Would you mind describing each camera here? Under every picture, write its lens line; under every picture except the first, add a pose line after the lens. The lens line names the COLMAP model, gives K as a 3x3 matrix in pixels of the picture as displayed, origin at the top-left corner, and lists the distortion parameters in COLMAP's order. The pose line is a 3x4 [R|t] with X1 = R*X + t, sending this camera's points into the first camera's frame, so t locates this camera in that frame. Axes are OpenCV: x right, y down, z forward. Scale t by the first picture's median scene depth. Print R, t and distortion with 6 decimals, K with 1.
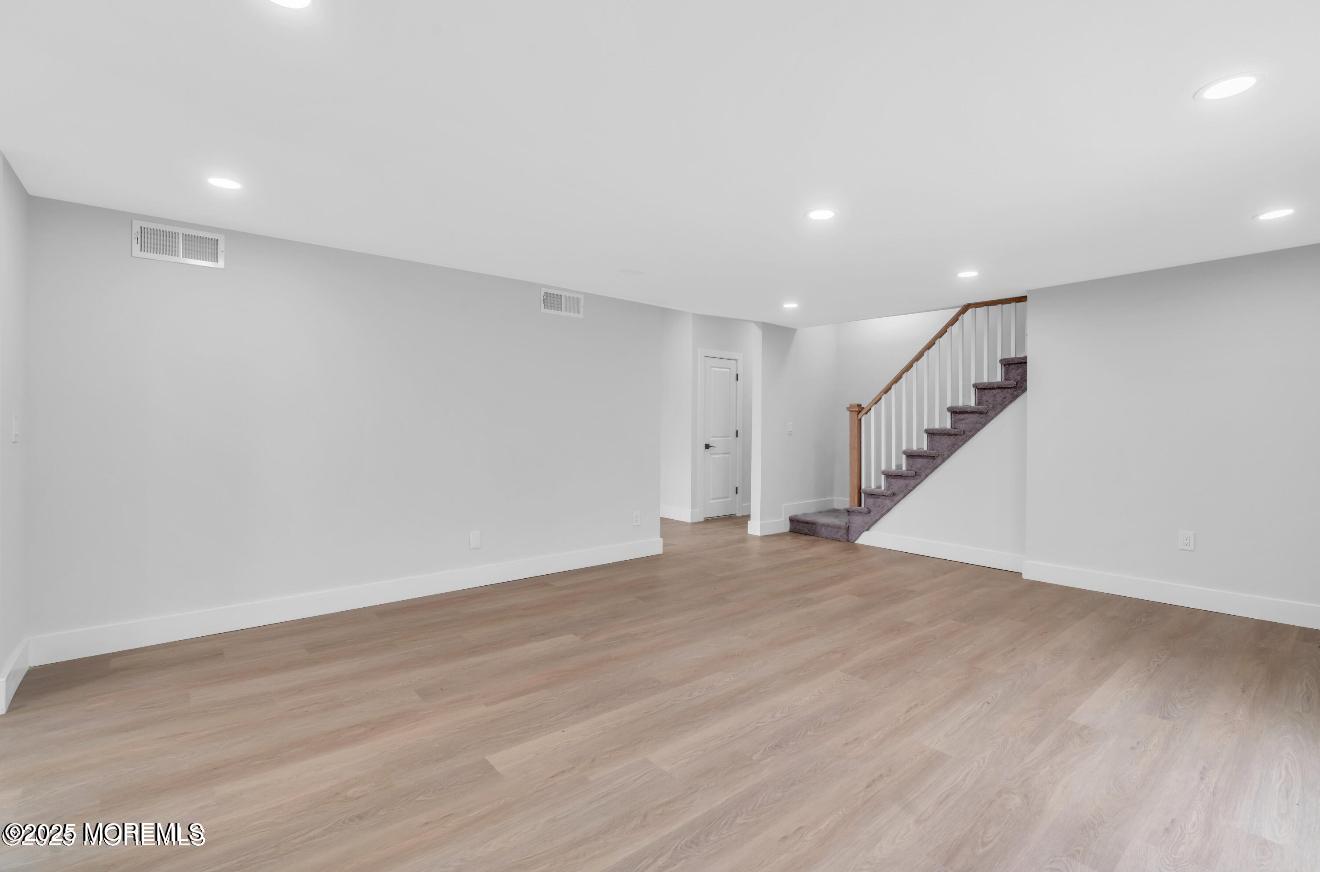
lens RADIAL K [[597.1, 0, 651.4], [0, 597.1, 426.8], [0, 0, 1]] dist [-0.004740, -0.000889]
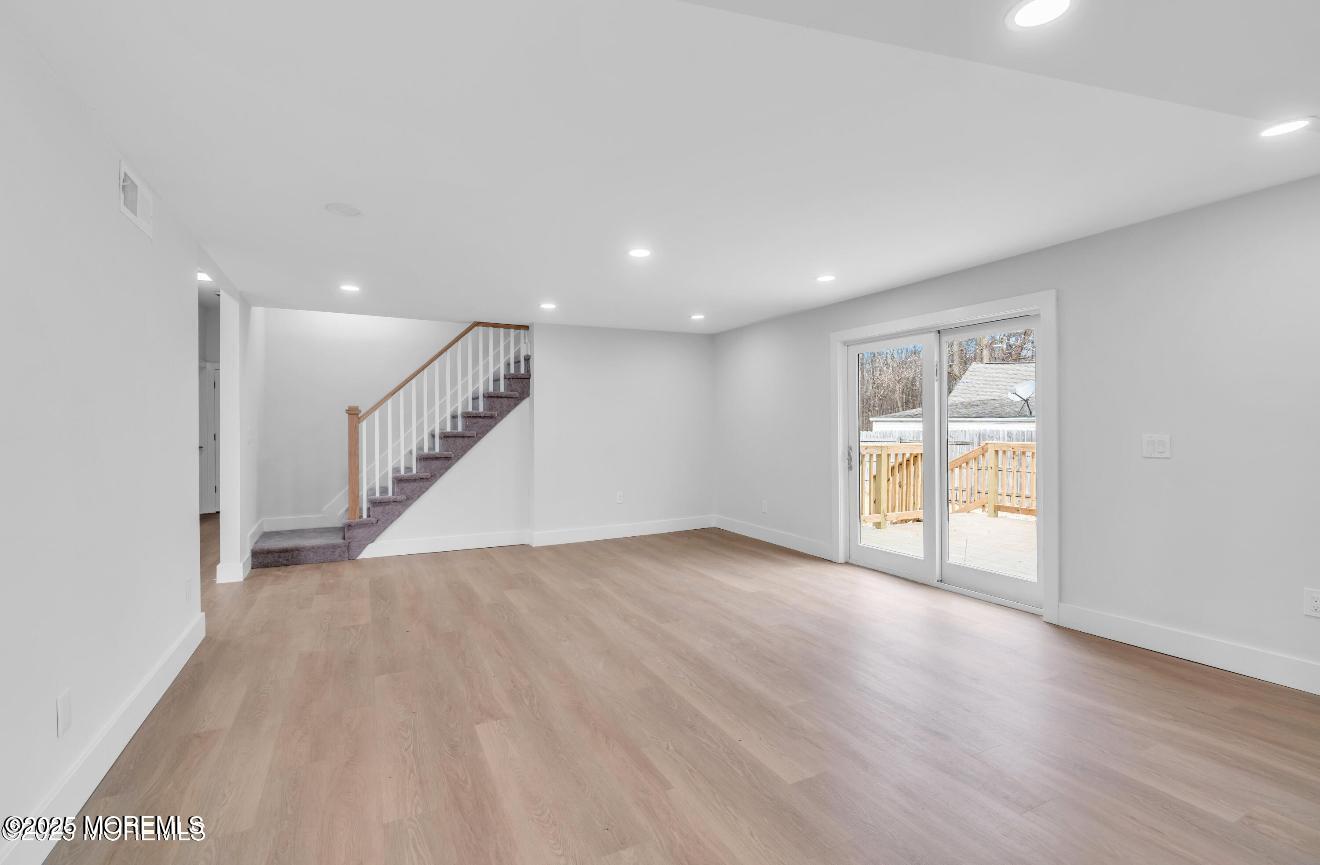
lens RADIAL K [[597.1, 0, 657.8], [0, 597.1, 430.7], [0, 0, 1]] dist [-0.004740, -0.000889]
pose [[0.219115, -0.018341, 0.975527, -0.768267], [0.012518, 0.999794, 0.015986, -0.016551], [-0.975619, 0.008709, 0.219299, 0.614035]]
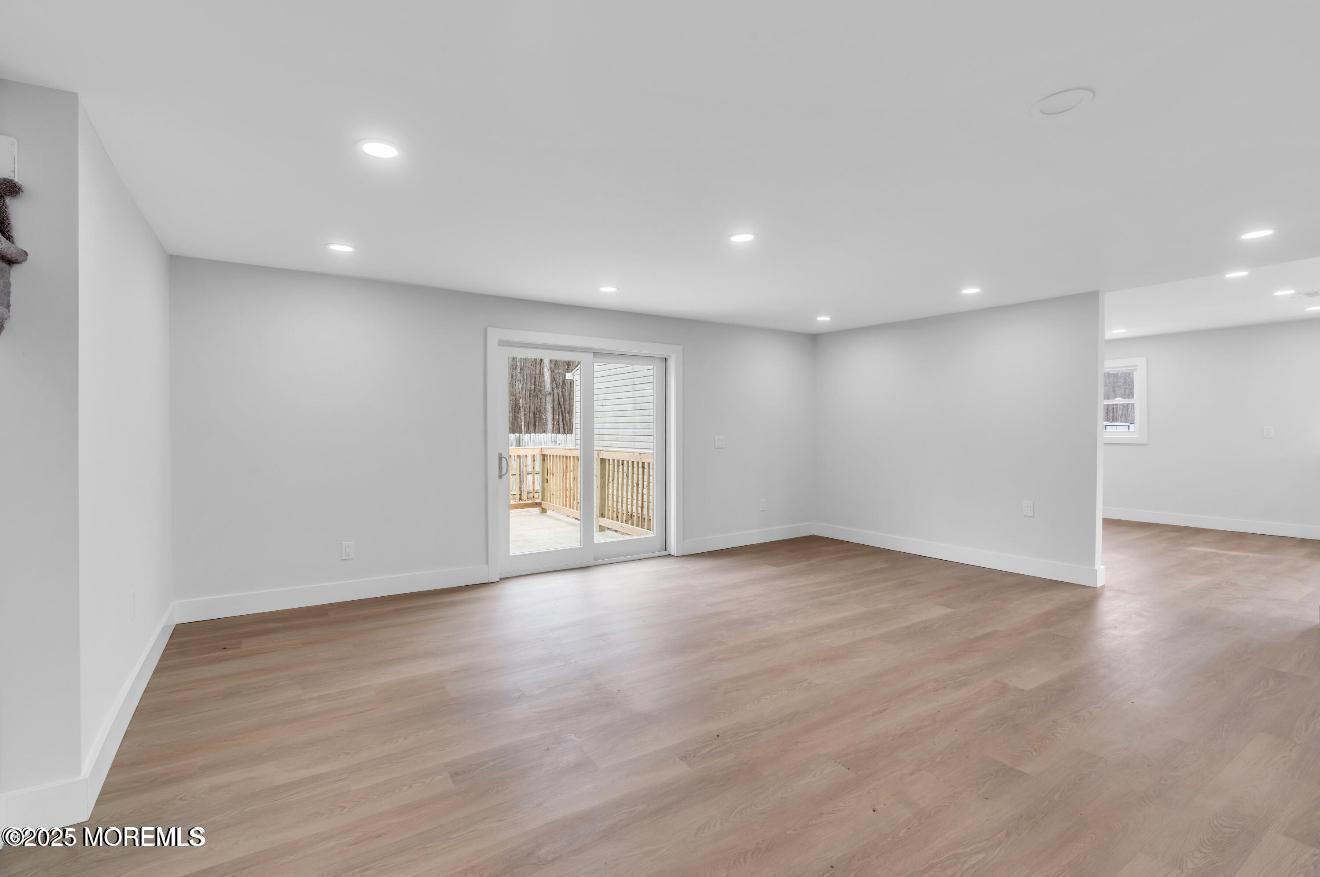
lens RADIAL K [[595.3, 0, 666.8], [0, 595.3, 433.6], [0, 0, 1]] dist [-0.003365, 0.000282]
pose [[-0.995143, -0.005477, 0.098284, 0.275364], [-0.004470, 0.999935, 0.010464, -0.010528], [-0.098335, 0.009974, -0.995103, 1.826439]]
